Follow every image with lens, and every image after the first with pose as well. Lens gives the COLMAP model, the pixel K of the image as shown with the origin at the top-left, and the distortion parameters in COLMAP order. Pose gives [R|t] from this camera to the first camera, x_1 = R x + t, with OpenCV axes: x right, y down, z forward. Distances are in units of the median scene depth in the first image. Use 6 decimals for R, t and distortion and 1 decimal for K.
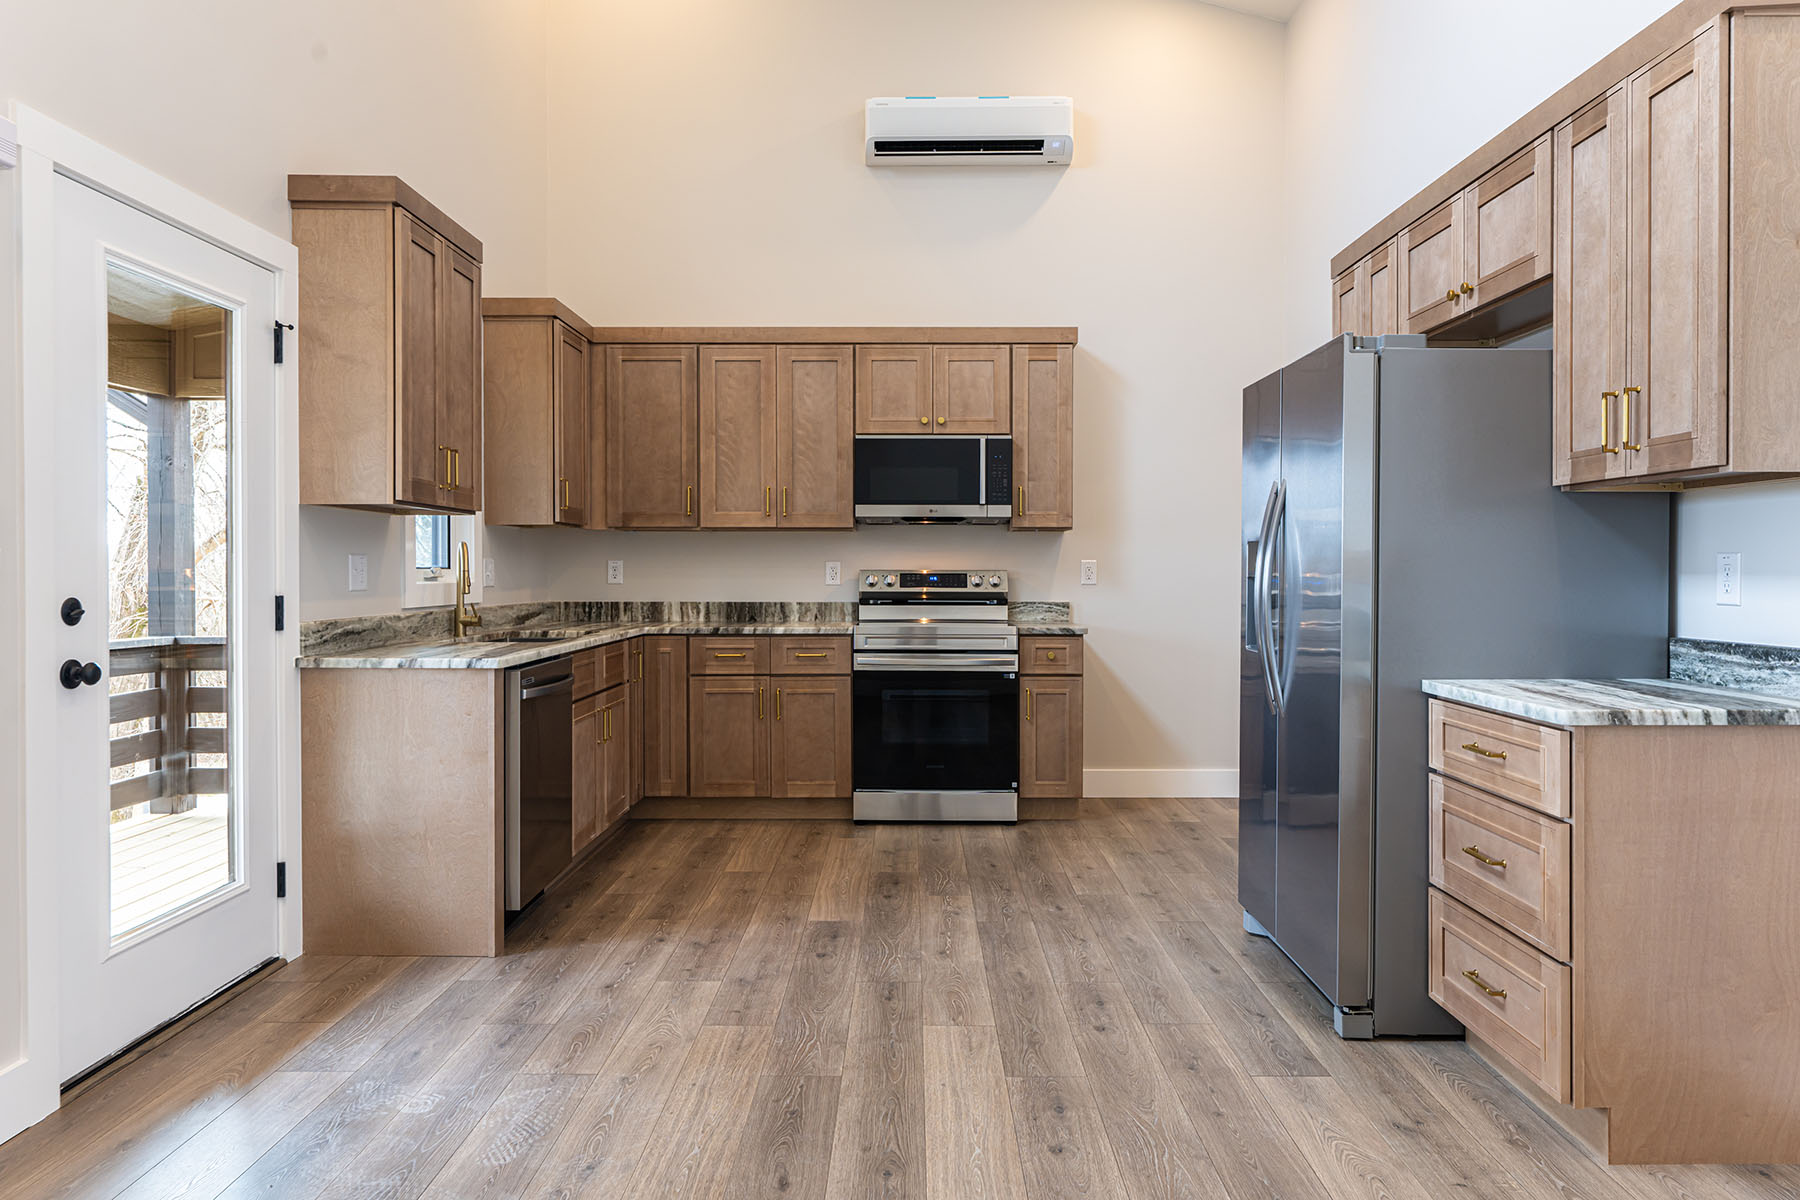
lens RADIAL K [[1340.8, 0, 896.5], [0, 1340.8, 595.0], [0, 0, 1]] dist [0.027663, -0.000207]
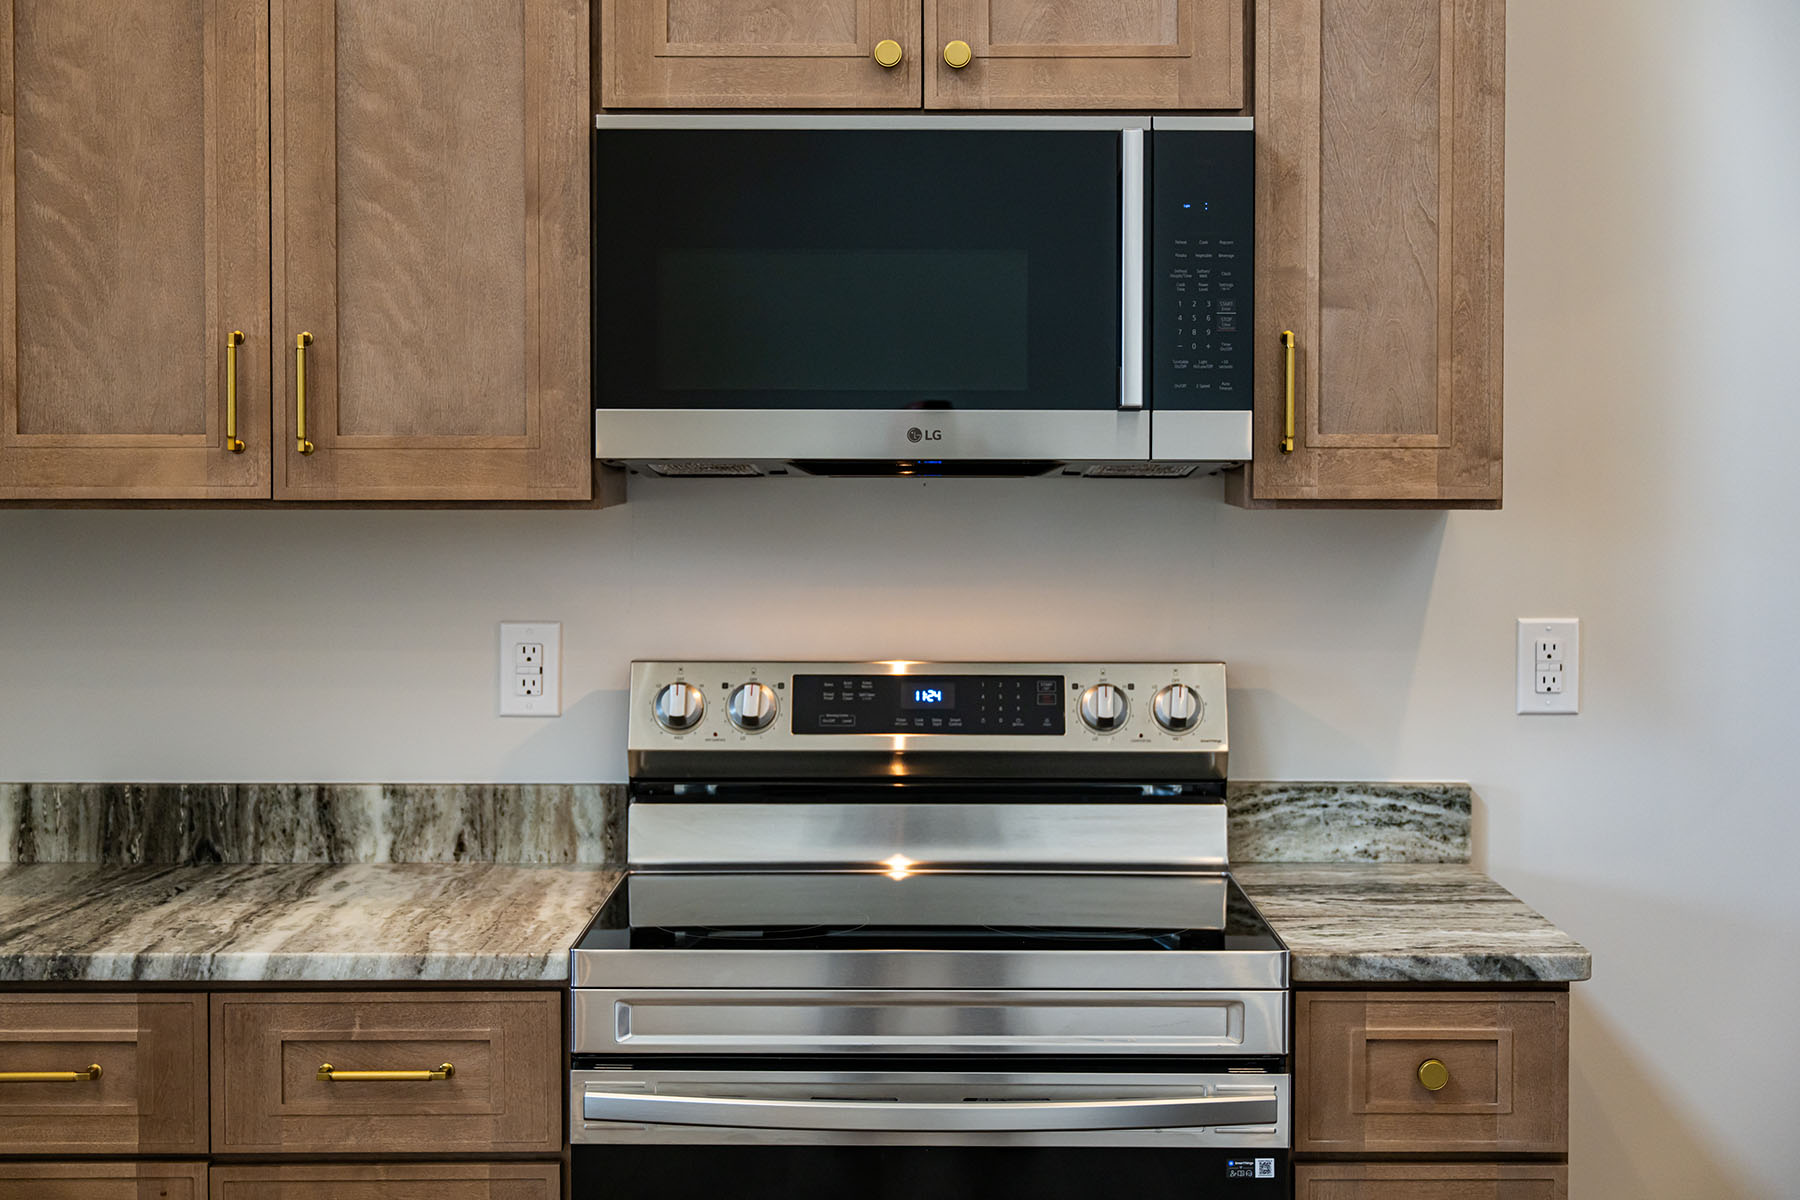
lens RADIAL K [[2967.8, 0, 886.7], [0, 2967.8, 536.8], [0, 0, 1]] dist [-0.009309, 0.000000]
pose [[0.999997, 0.001510, -0.001700, 0.021553], [-0.001492, 0.999941, 0.010727, -0.049595], [0.001716, -0.010724, 0.999941, 0.468764]]
